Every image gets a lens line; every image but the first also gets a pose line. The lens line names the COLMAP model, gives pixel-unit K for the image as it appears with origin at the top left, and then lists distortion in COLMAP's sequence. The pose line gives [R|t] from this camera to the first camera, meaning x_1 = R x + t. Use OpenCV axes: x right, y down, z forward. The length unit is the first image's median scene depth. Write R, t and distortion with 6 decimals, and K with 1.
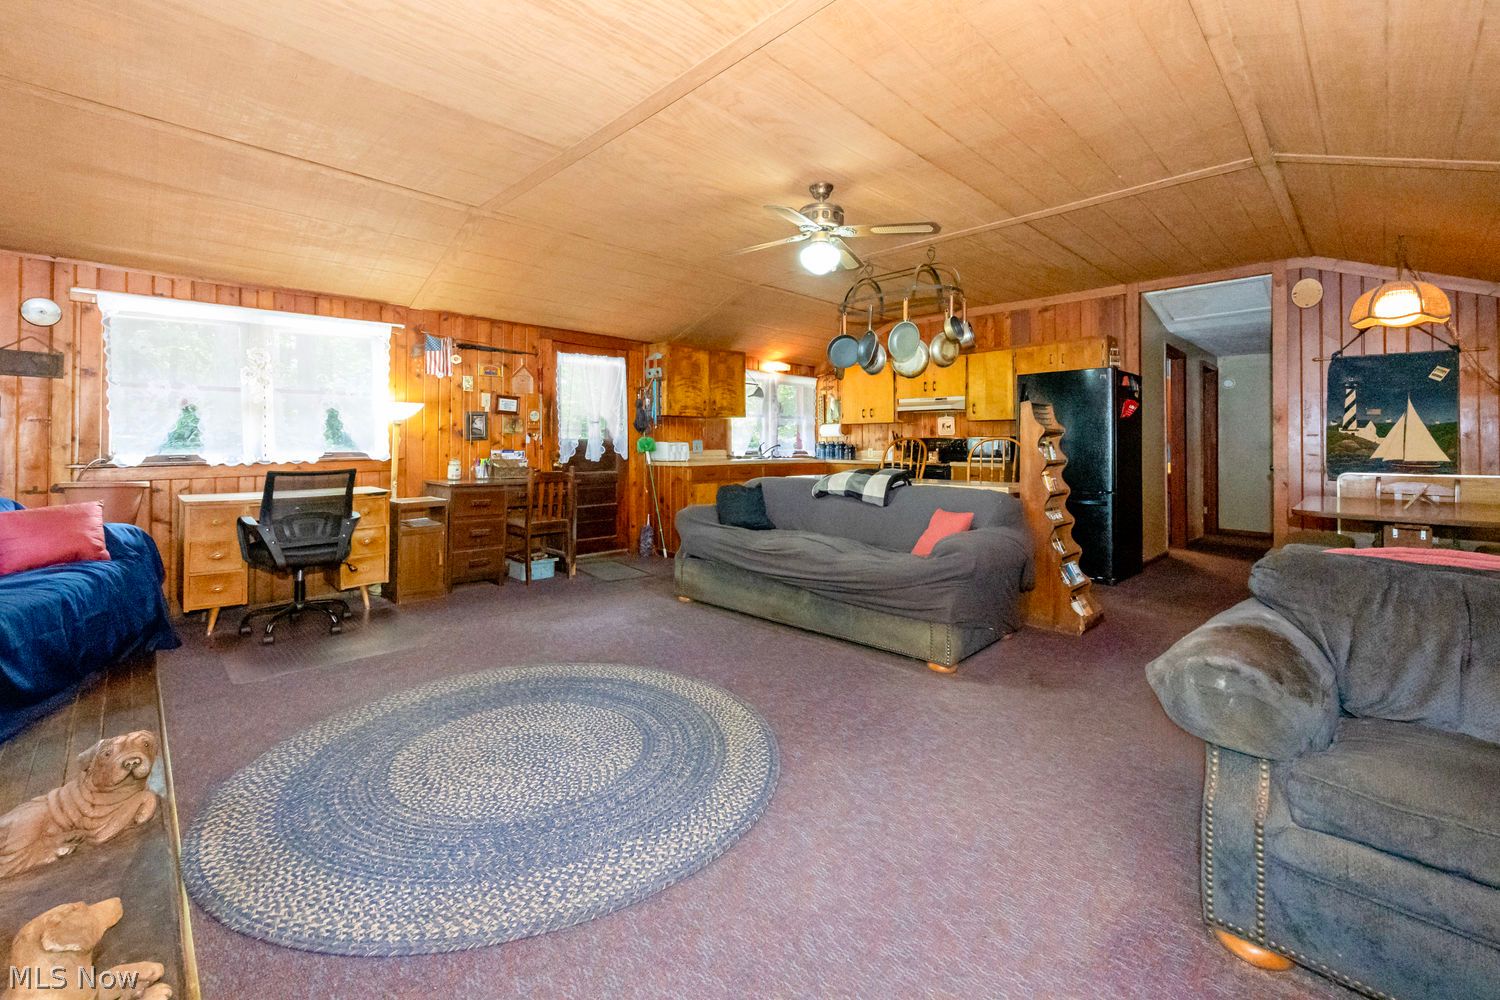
lens RADIAL K [[626.0, 0, 754.7], [0, 626.0, 444.7], [0, 0, 1]] dist [0.007098, -0.000334]
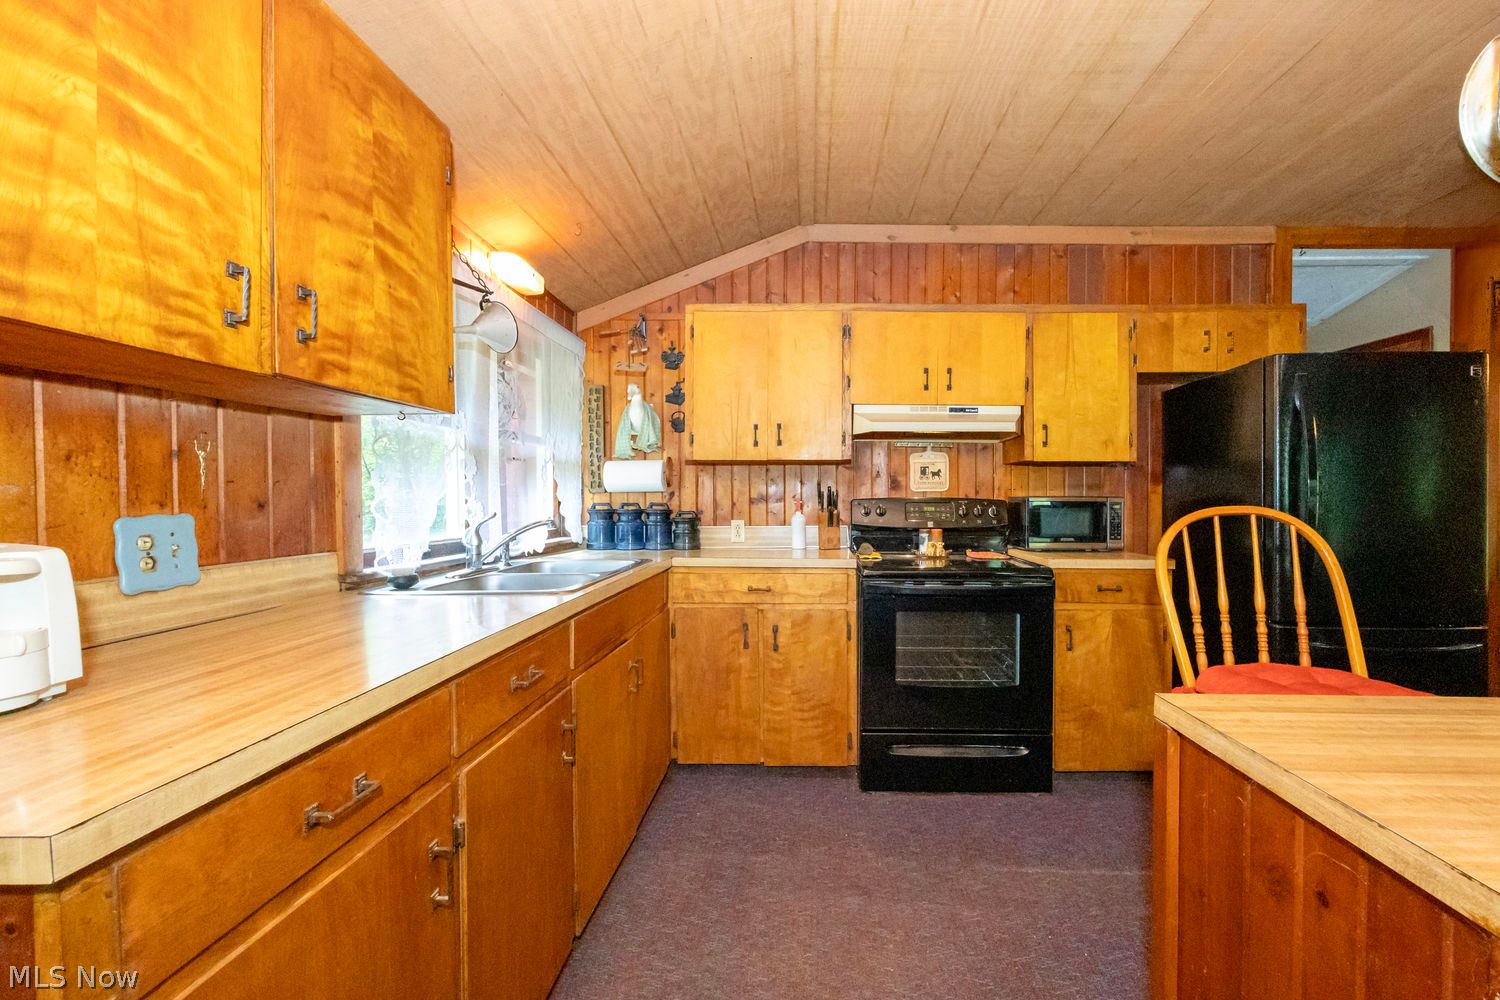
lens RADIAL K [[602.7, 0, 802.5], [0, 602.7, 504.7], [0, 0, 1]] dist [-0.000036, 0.000016]
pose [[0.717842, -0.012140, 0.696100, -0.080462], [0.000757, 0.999861, 0.016657, -0.013228], [-0.696205, -0.011430, 0.717752, 0.779832]]
